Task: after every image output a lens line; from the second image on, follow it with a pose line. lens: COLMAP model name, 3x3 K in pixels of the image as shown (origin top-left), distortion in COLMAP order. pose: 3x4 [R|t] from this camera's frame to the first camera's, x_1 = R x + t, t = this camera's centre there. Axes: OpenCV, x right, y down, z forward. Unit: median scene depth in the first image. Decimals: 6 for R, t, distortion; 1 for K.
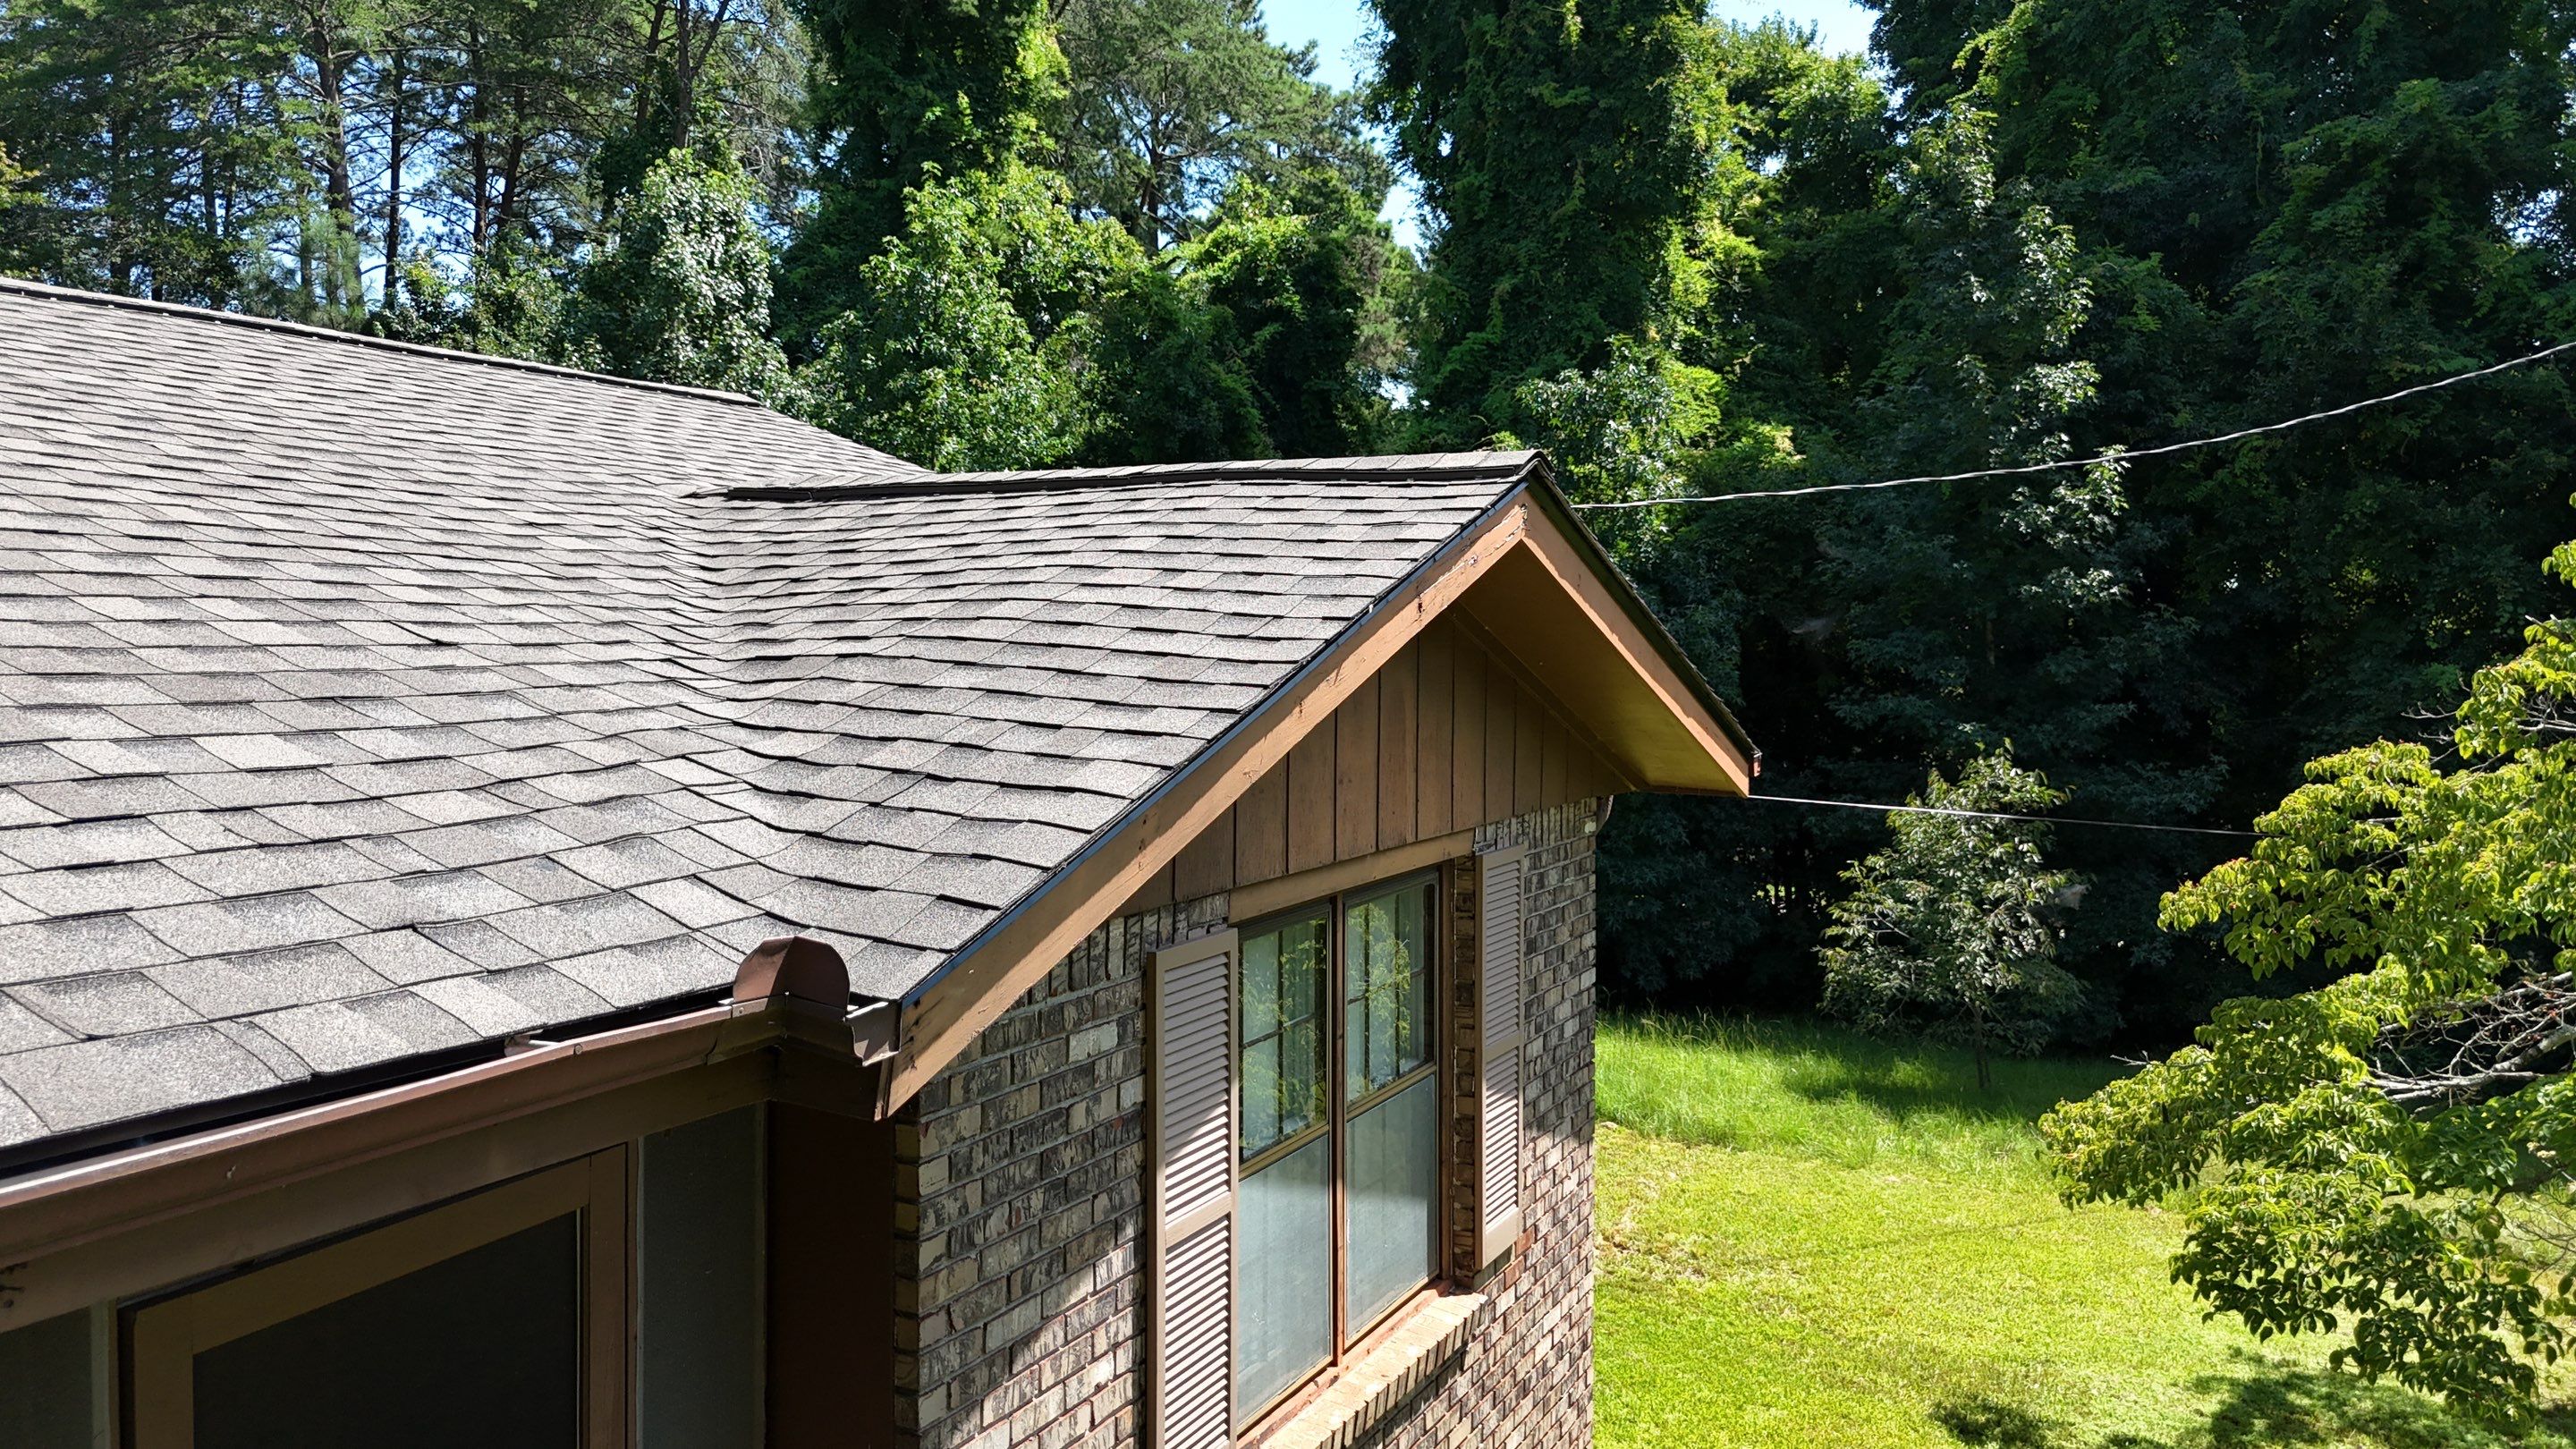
lens RADIAL K [[1887.2, 0, 1288.0], [0, 1887.2, 724.5], [0, 0, 1]] dist [0.080331, -0.001229]
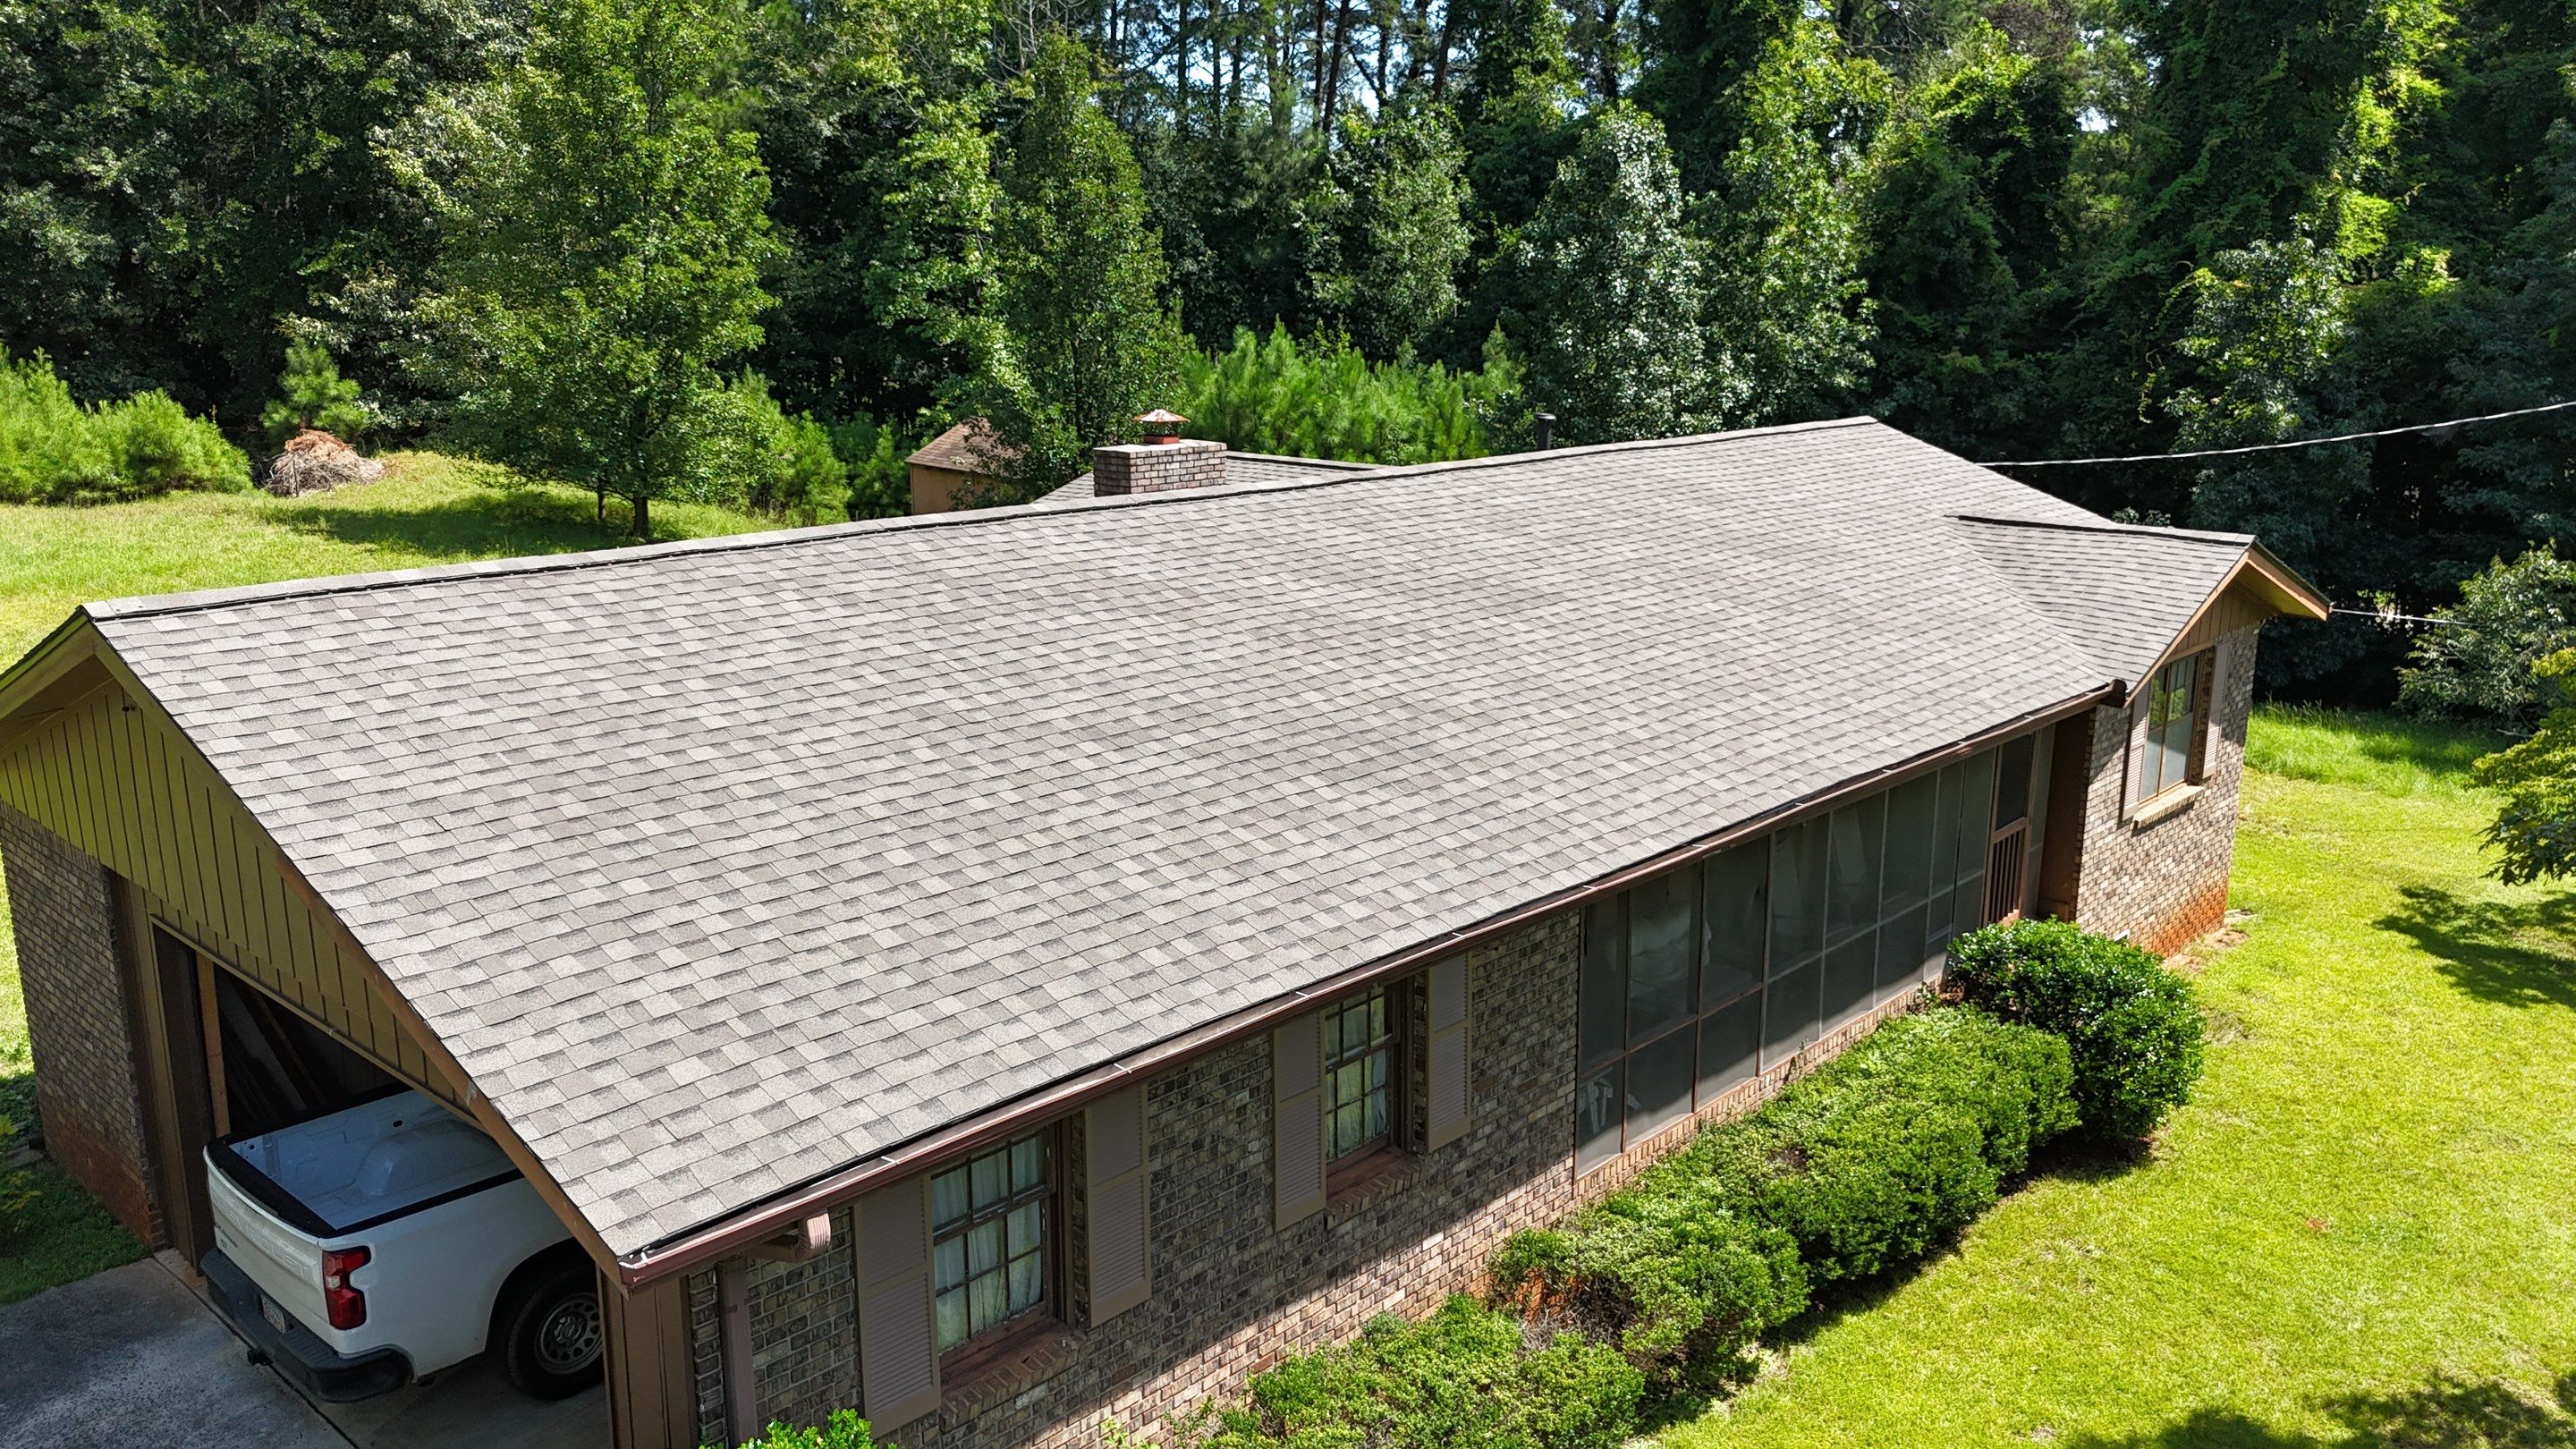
lens RADIAL K [[1860.5, 0, 1288.0], [0, 1860.5, 724.5], [0, 0, 1]] dist [0.014433, -0.001726]
pose [[0.953633, 0.065718, -0.293708, -0.106815], [-0.011086, 0.982877, 0.183929, -0.084603], [0.300766, -0.172145, 0.938033, -0.564468]]
